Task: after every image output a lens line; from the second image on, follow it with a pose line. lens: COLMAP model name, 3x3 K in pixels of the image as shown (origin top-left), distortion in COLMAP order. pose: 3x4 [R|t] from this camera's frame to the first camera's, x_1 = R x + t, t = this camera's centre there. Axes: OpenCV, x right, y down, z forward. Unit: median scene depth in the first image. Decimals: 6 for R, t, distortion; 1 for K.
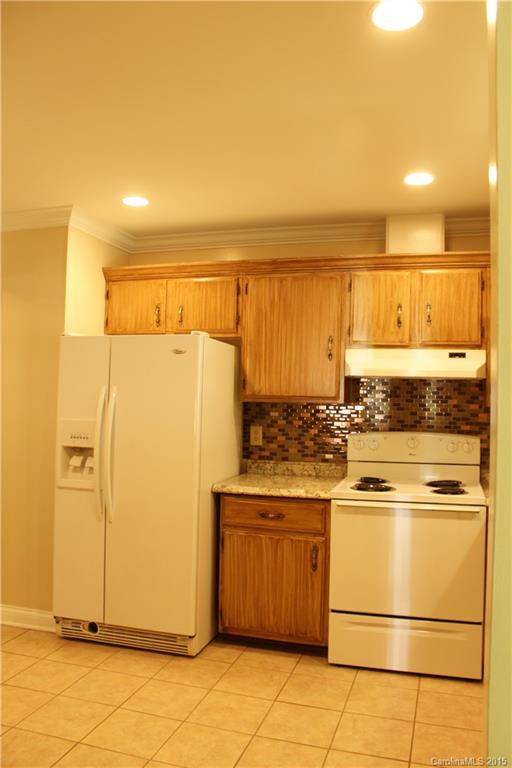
lens RADIAL K [[631.5, 0, 256.0], [0, 631.5, 384.0], [0, 0, 1]] dist [-0.116828, 0.006486]
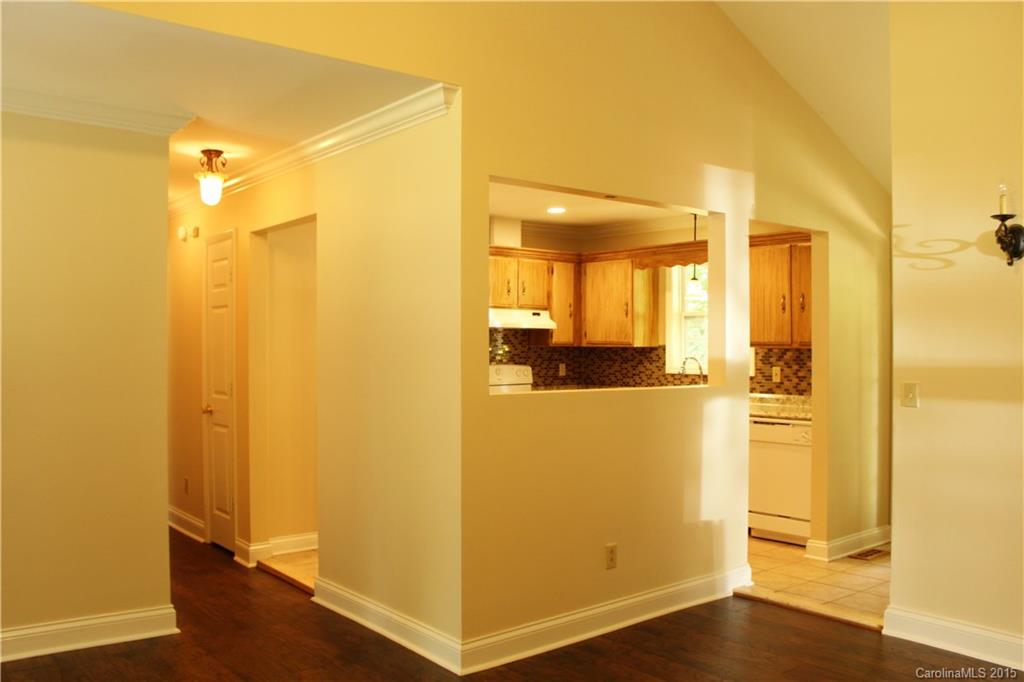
lens RADIAL K [[841.9, 0, 512.0], [0, 841.9, 341.0], [0, 0, 1]] dist [-0.116828, 0.006486]
pose [[0.540882, -0.018641, 0.840892, -1.485041], [0.005601, 0.999812, 0.018561, -0.016929], [-0.841080, -0.005330, 0.540885, -0.109220]]
